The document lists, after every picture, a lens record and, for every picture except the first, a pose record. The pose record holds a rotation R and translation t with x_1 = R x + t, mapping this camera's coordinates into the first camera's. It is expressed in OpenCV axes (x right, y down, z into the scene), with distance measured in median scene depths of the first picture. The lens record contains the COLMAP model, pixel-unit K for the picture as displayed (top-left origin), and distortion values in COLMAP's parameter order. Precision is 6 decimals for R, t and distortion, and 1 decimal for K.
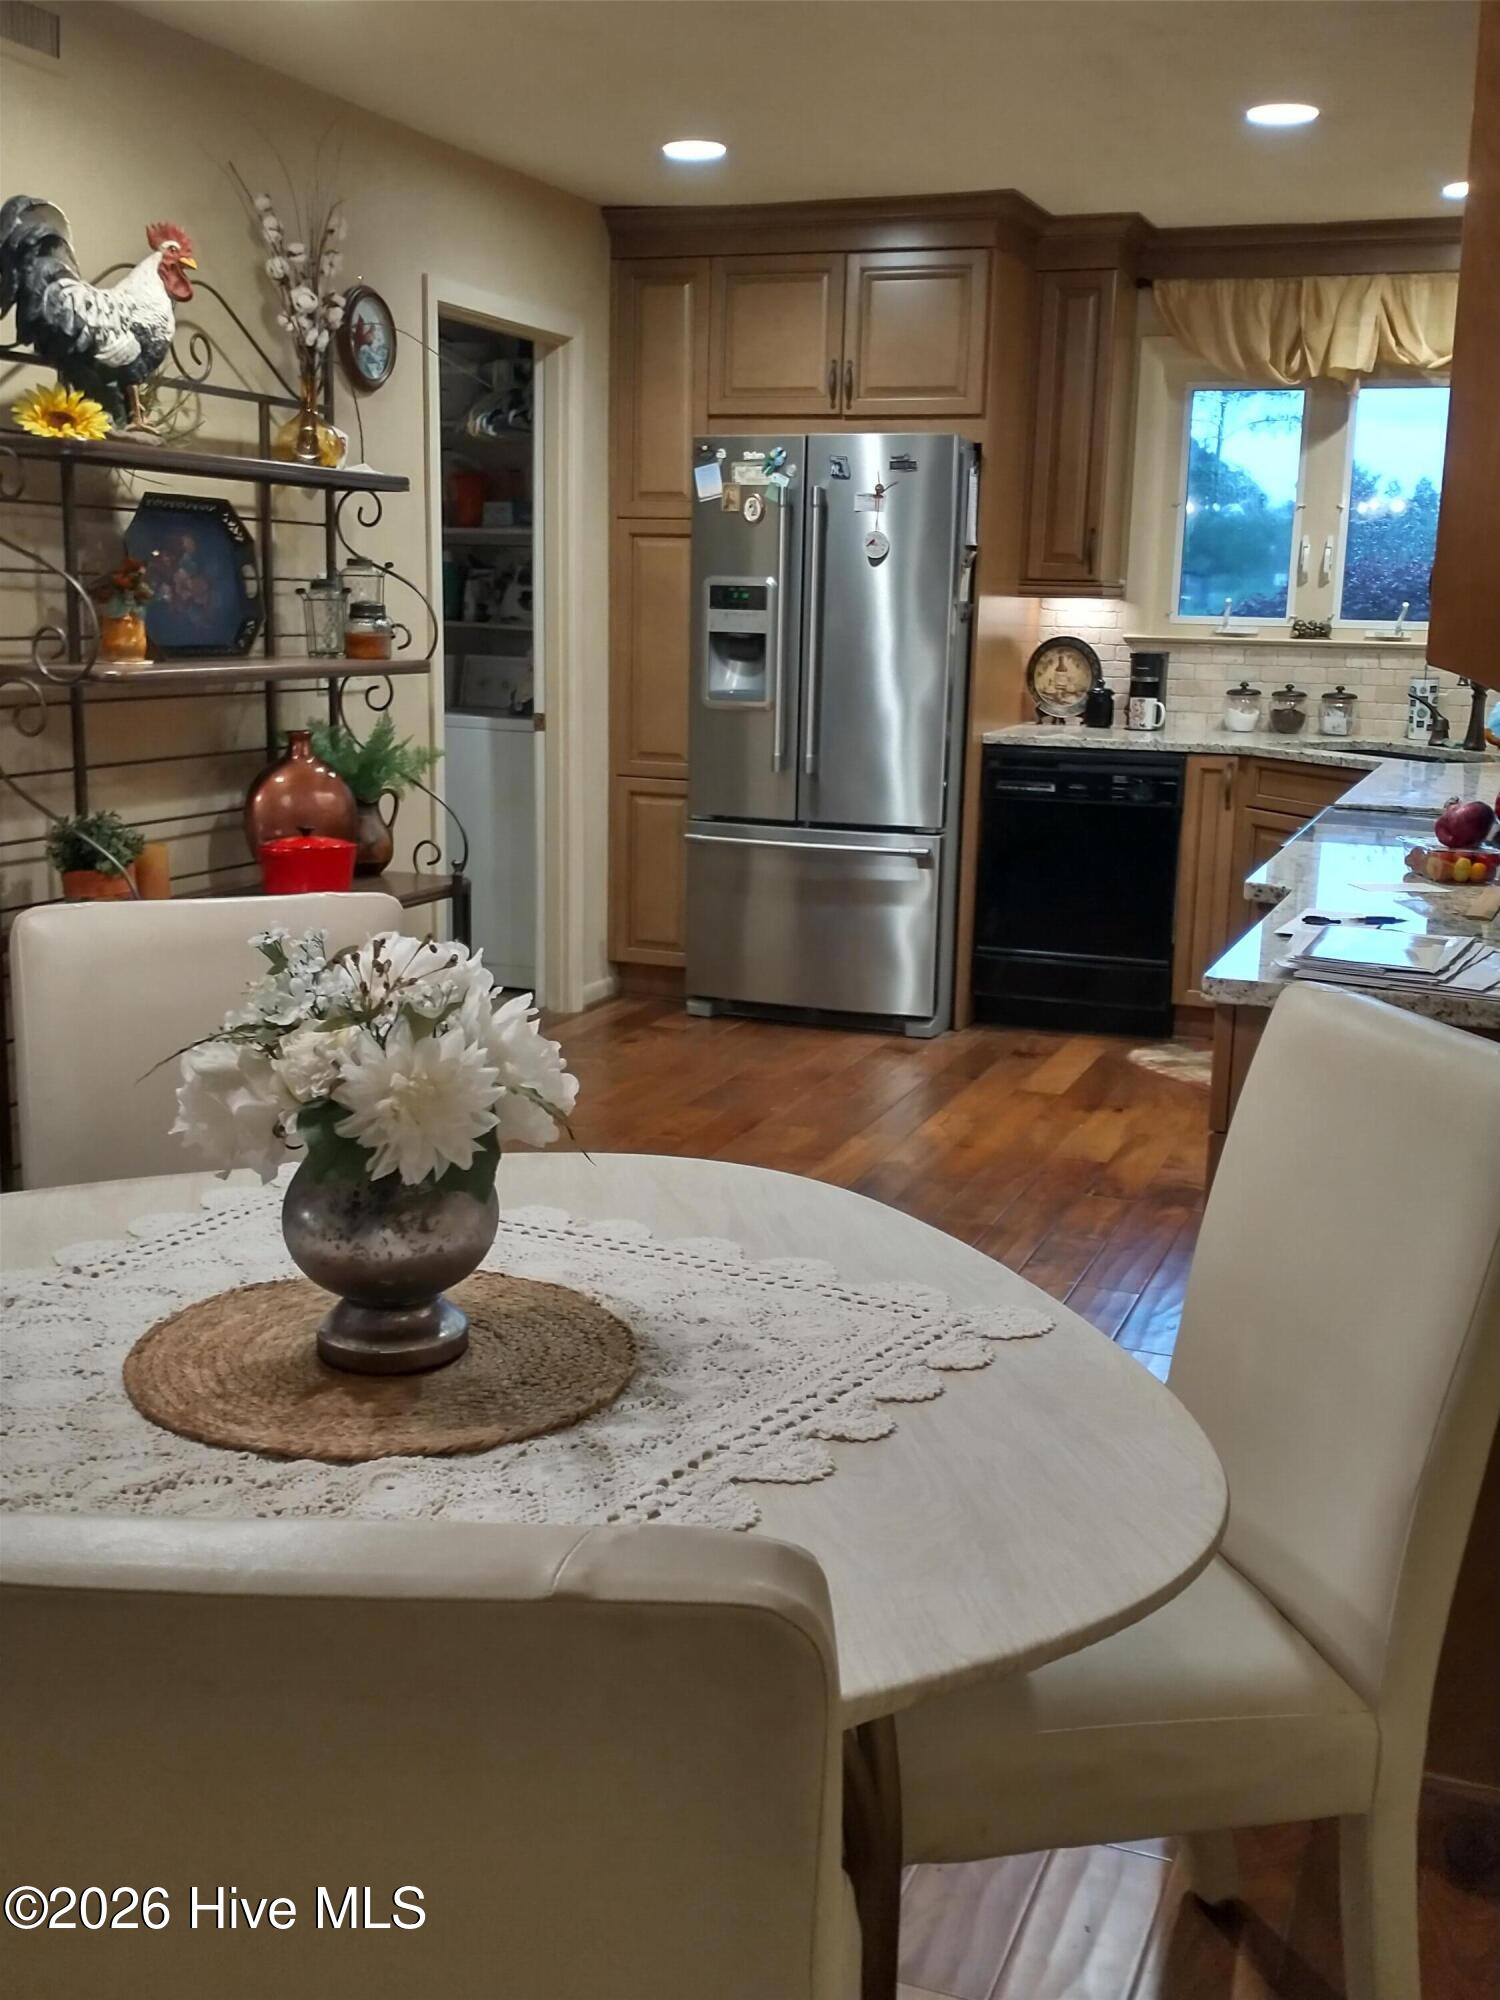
lens RADIAL K [[2026.4, 0, 747.3], [0, 2026.4, 982.4], [0, 0, 1]] dist [0.036205, 0.000000]
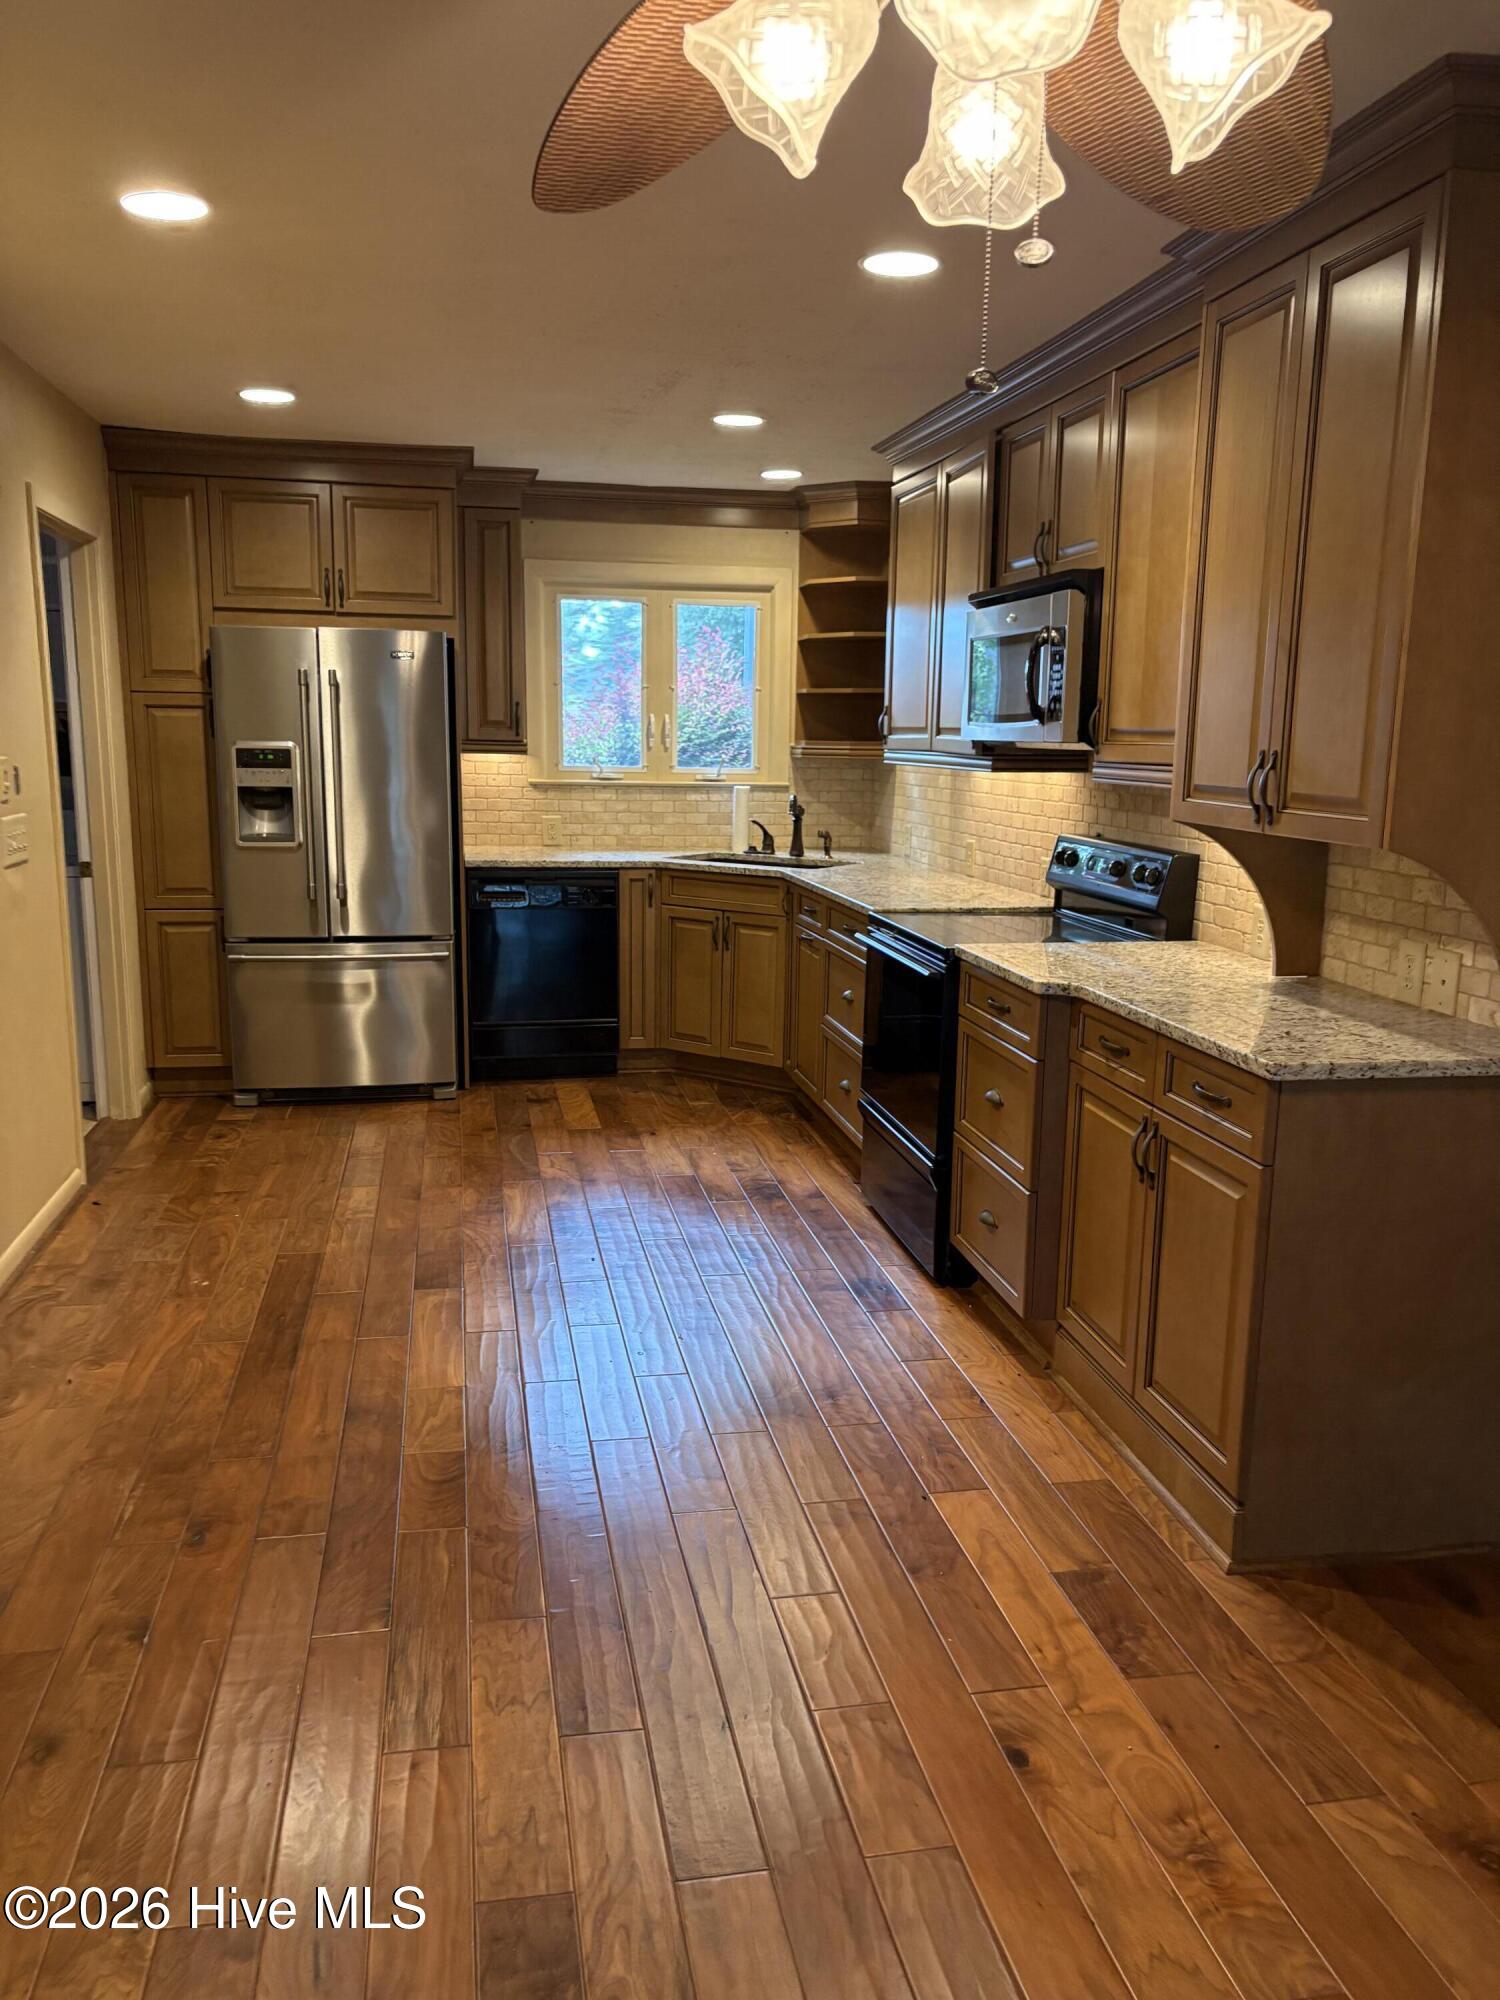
lens RADIAL K [[1478.7, 0, 742.8], [0, 1478.7, 1036.2], [0, 0, 1]] dist [0.008014, -0.015539]
pose [[0.859405, -0.111313, 0.499031, -0.215798], [0.100373, 0.993752, 0.048807, -0.038404], [-0.501346, 0.008144, 0.865208, 0.087091]]
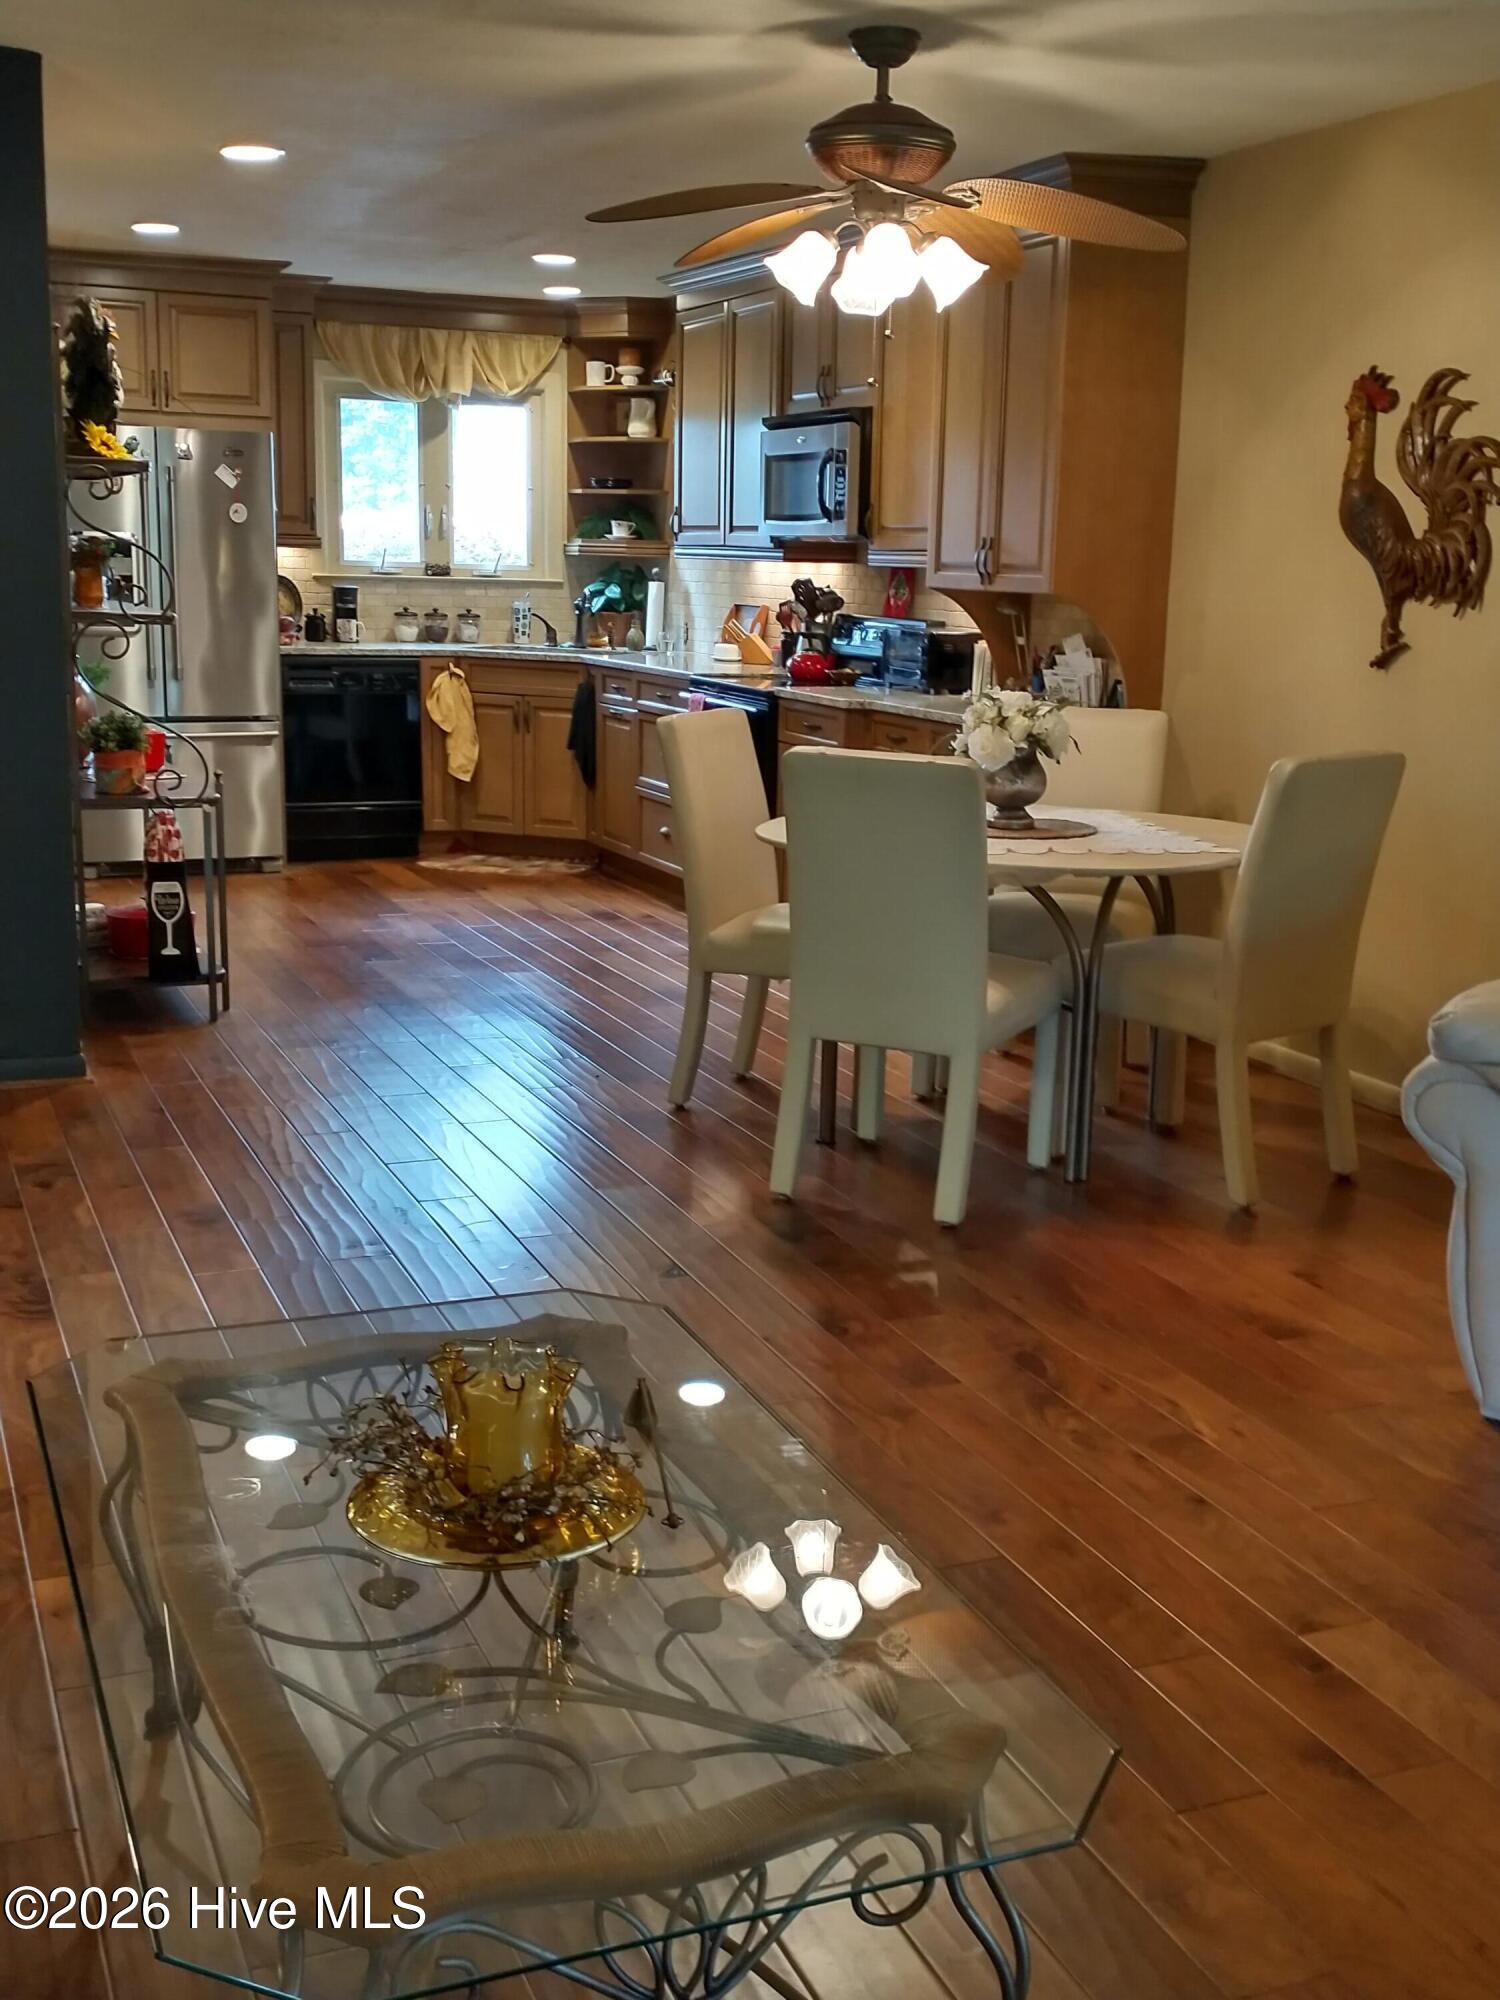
lens RADIAL K [[2026.4, 0, 770.9], [0, 2026.4, 993.3], [0, 0, 1]] dist [0.036205, 0.000000]
pose [[0.728618, -0.149571, 0.668389, -0.594518], [0.122333, 0.988592, 0.087869, 0.029124], [-0.673907, 0.017743, 0.738603, -0.241846]]
